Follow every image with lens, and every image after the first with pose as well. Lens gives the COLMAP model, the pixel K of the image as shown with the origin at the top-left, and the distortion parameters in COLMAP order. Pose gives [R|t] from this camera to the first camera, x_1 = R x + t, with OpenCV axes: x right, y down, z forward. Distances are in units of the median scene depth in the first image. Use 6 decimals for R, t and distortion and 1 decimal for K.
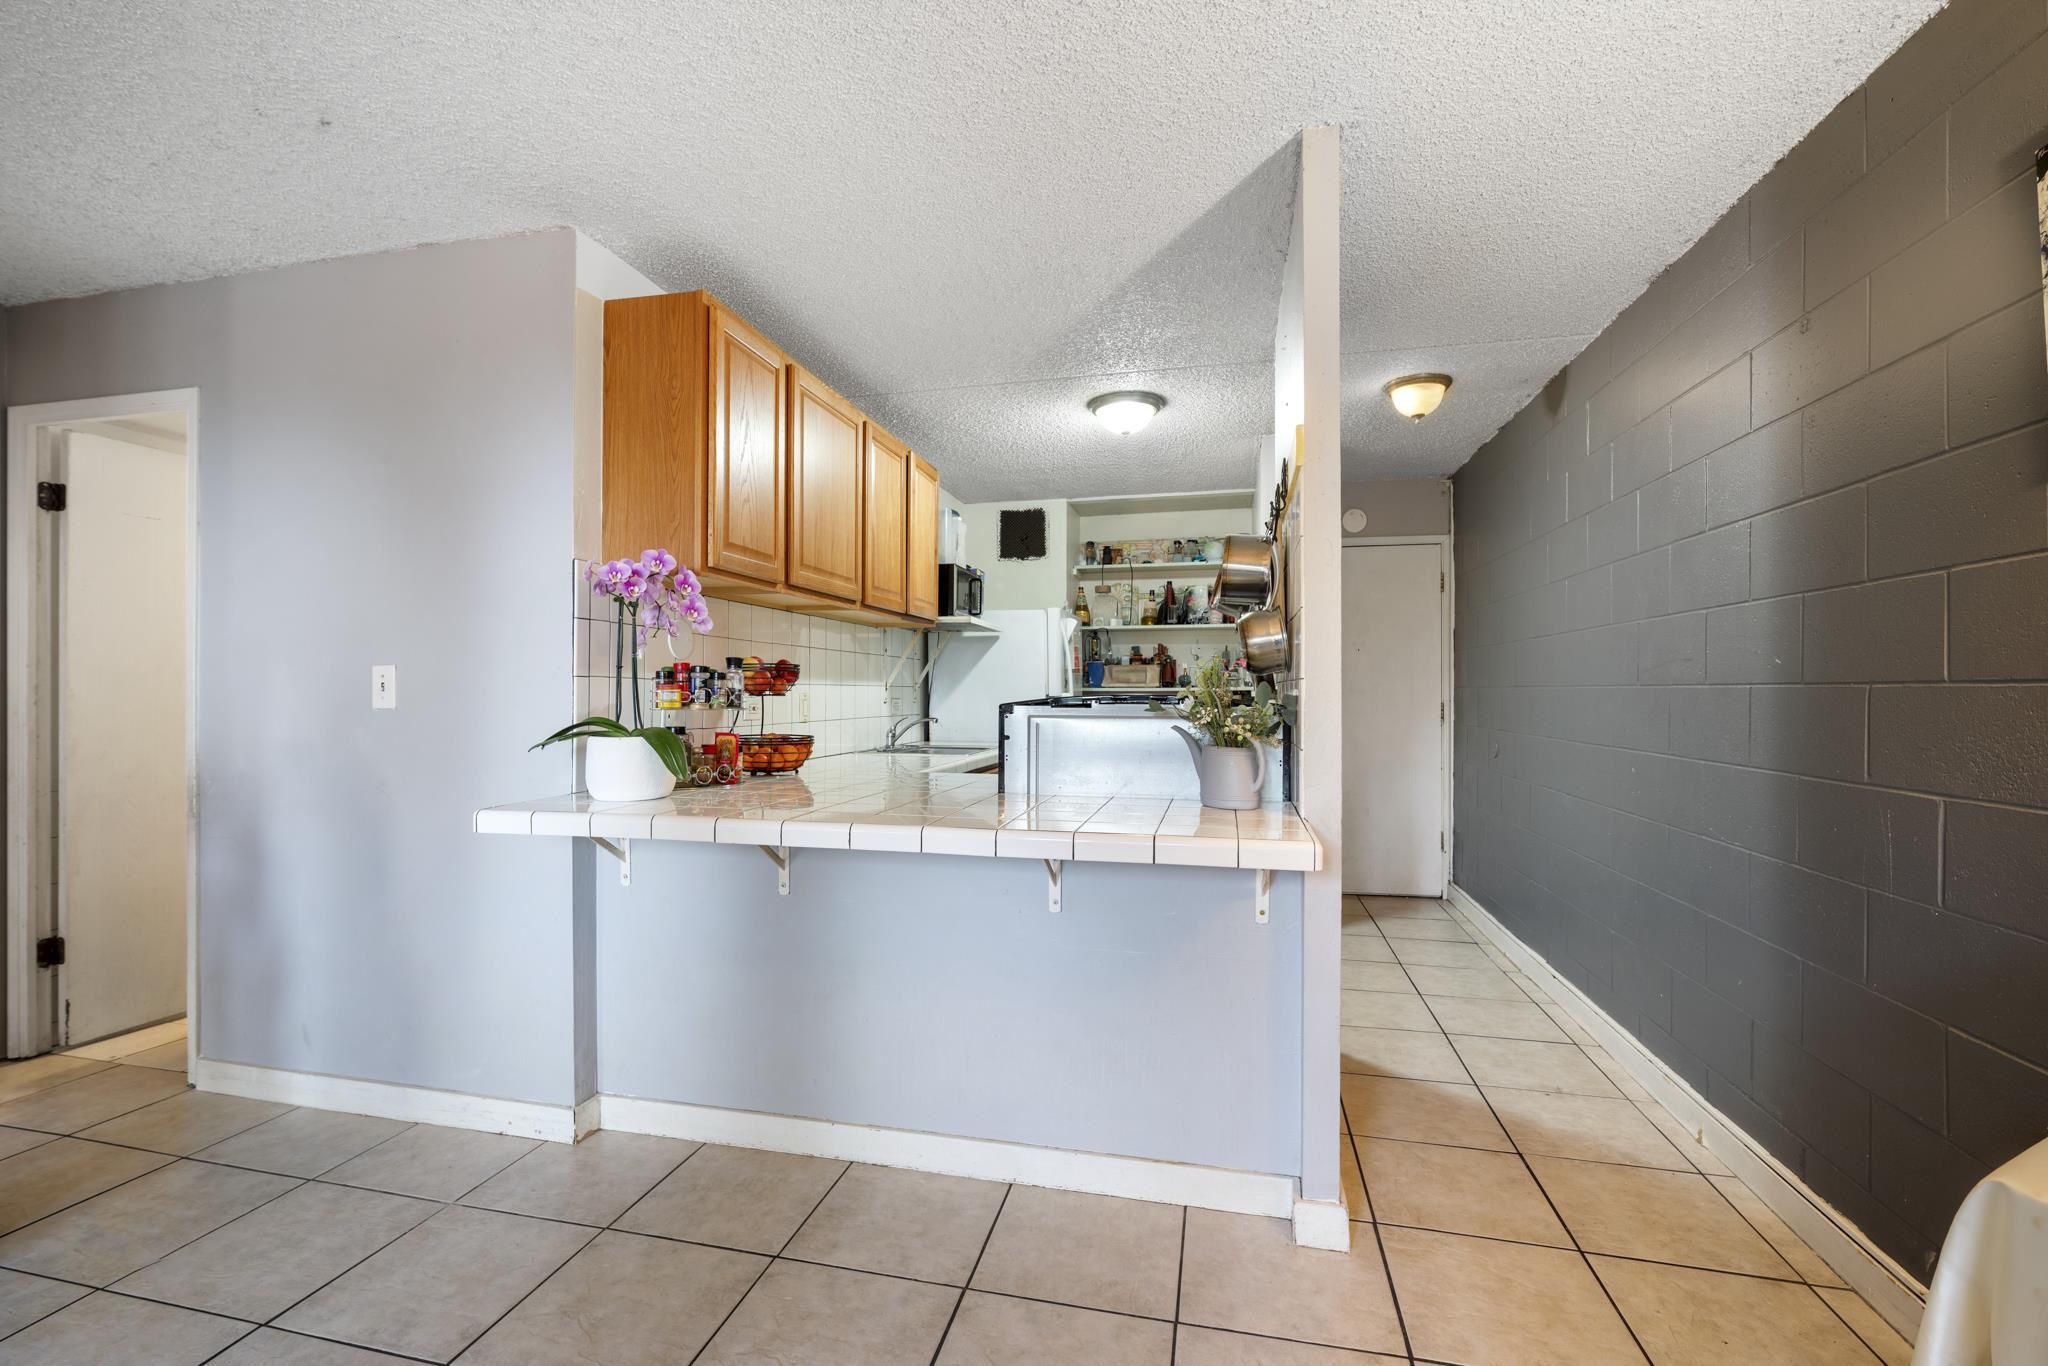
lens RADIAL K [[887.7, 0, 1024.0], [0, 887.7, 683.0], [0, 0, 1]] dist [-0.002875, -0.000337]
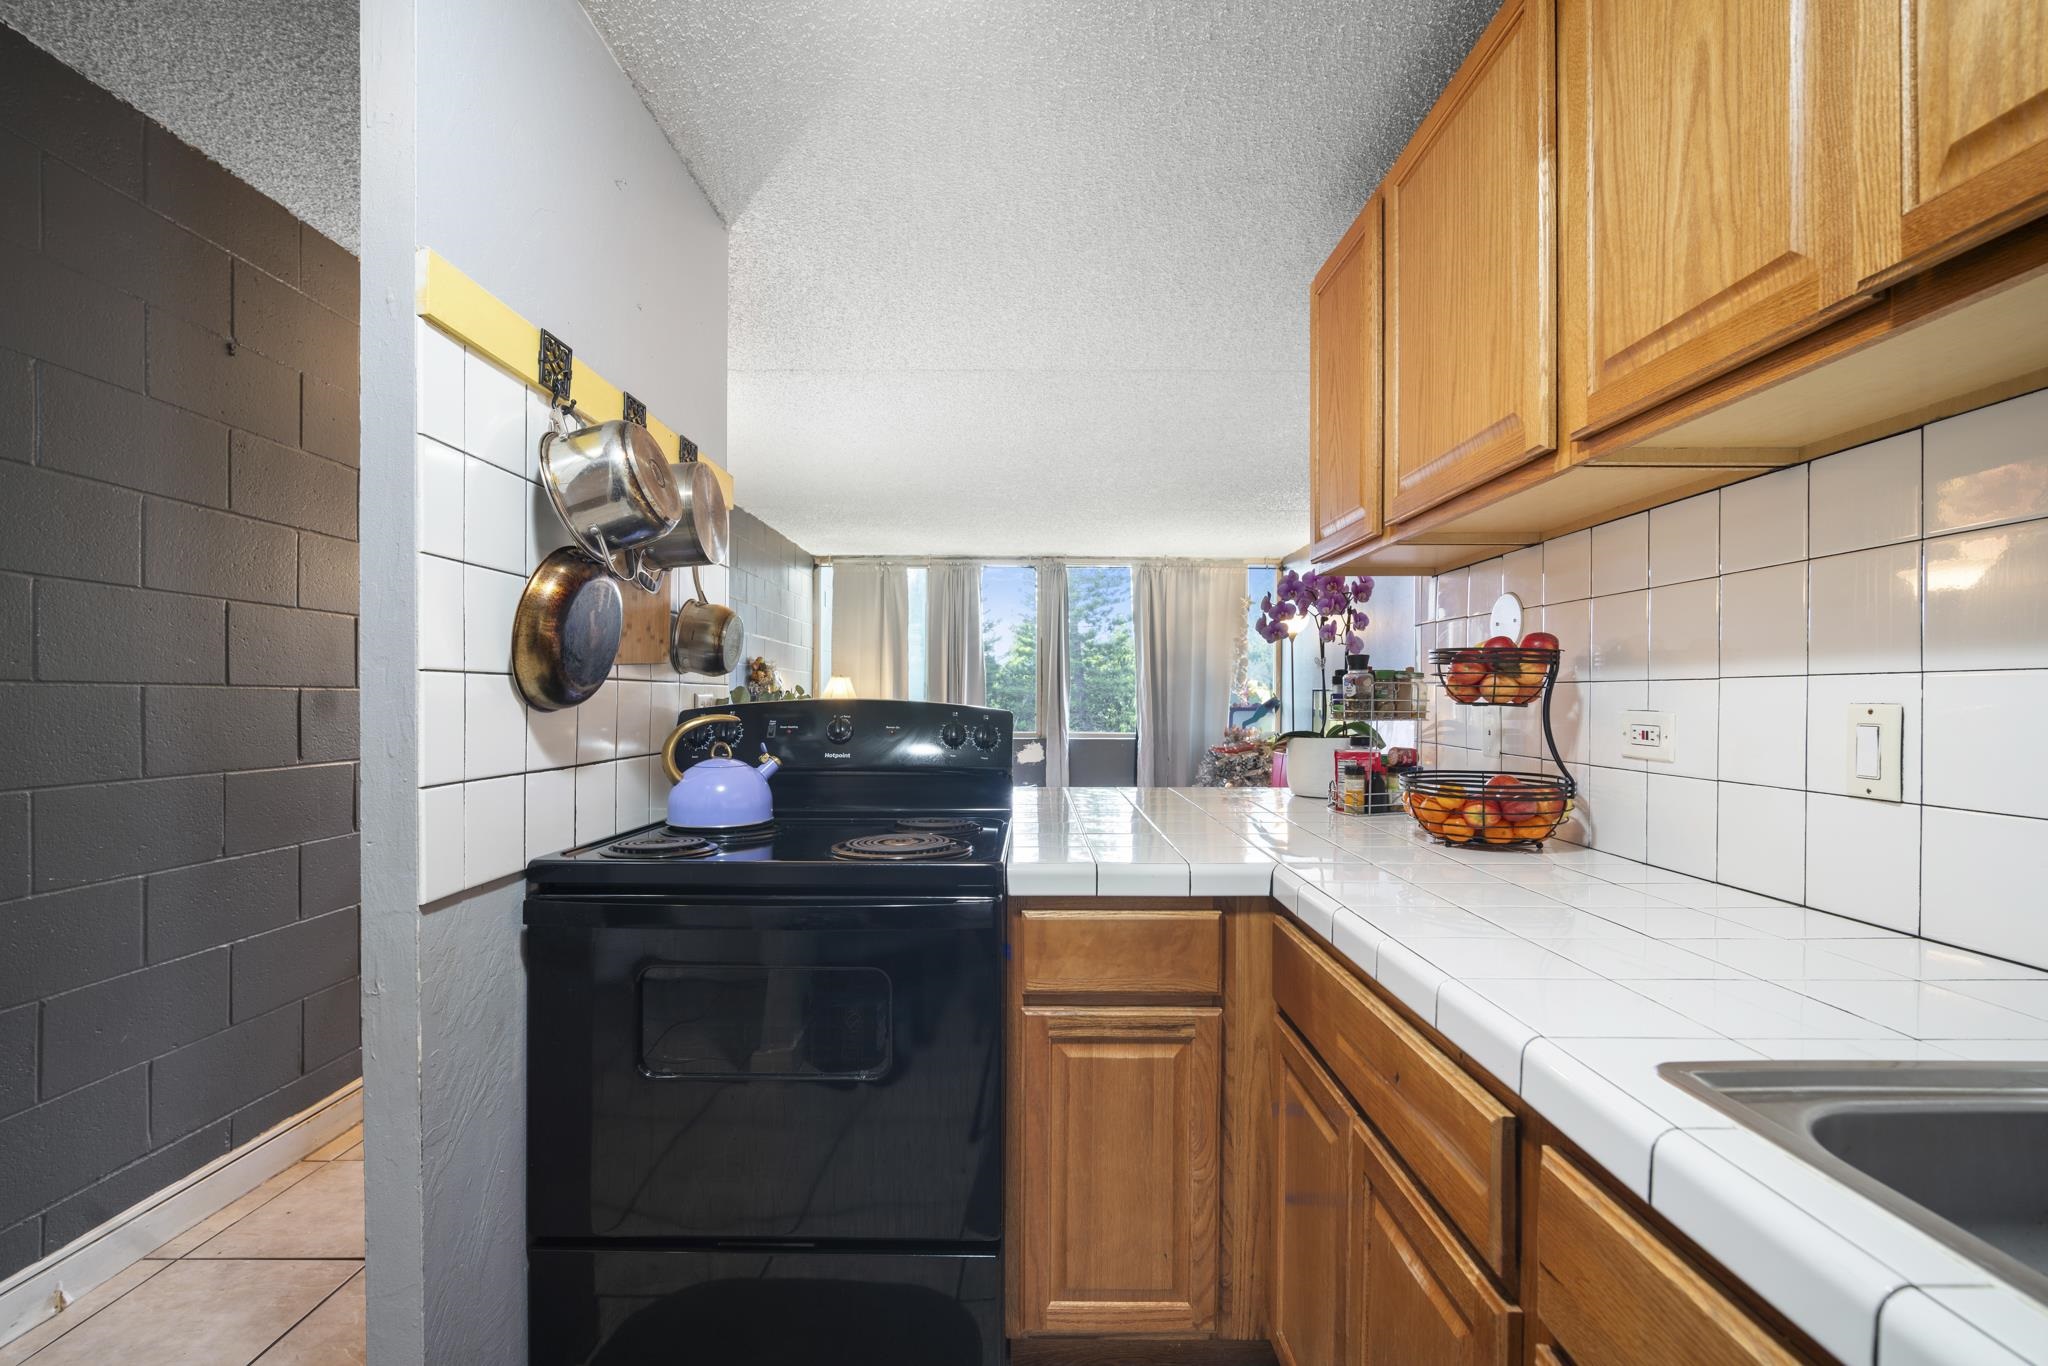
lens RADIAL K [[908.3, 0, 1025.1], [0, 908.3, 698.0], [0, 0, 1]] dist [-0.000972, -0.000187]
pose [[-0.975030, -0.006261, -0.221987, 0.120135], [-0.003435, 0.999908, -0.013115, 0.017308], [0.222049, -0.012025, -0.974961, 1.441366]]
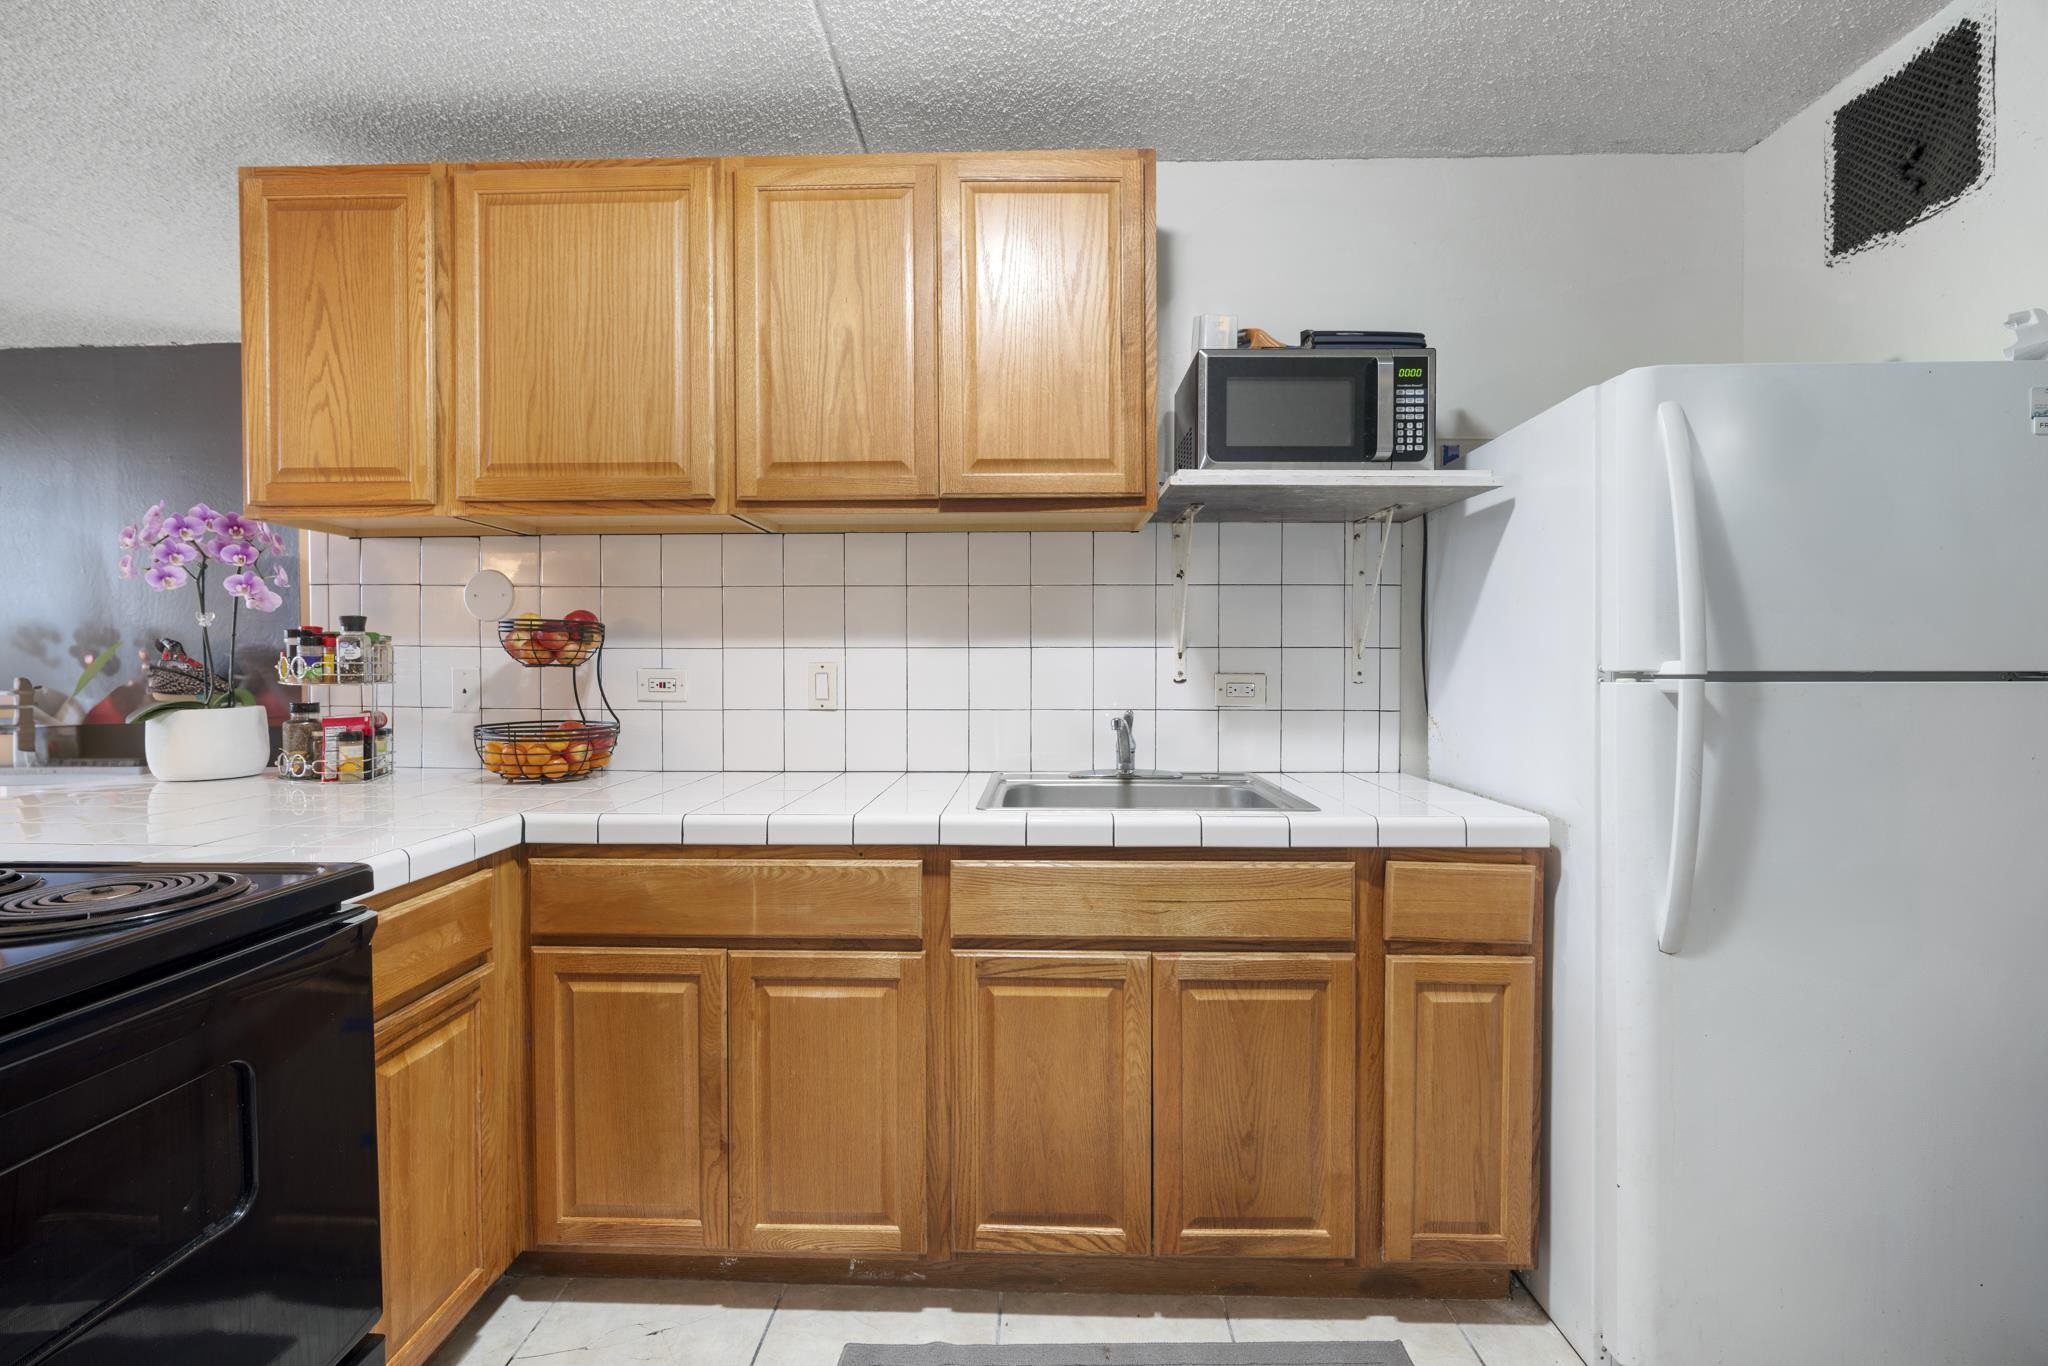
lens RADIAL K [[887.7, 0, 1024.0], [0, 887.7, 683.0], [0, 0, 1]] dist [-0.002875, -0.000337]
pose [[0.203379, 0.023683, -0.978814, 0.449407], [0.013187, 0.999550, 0.026925, 0.012608], [0.979011, -0.018384, 0.202976, 1.178554]]
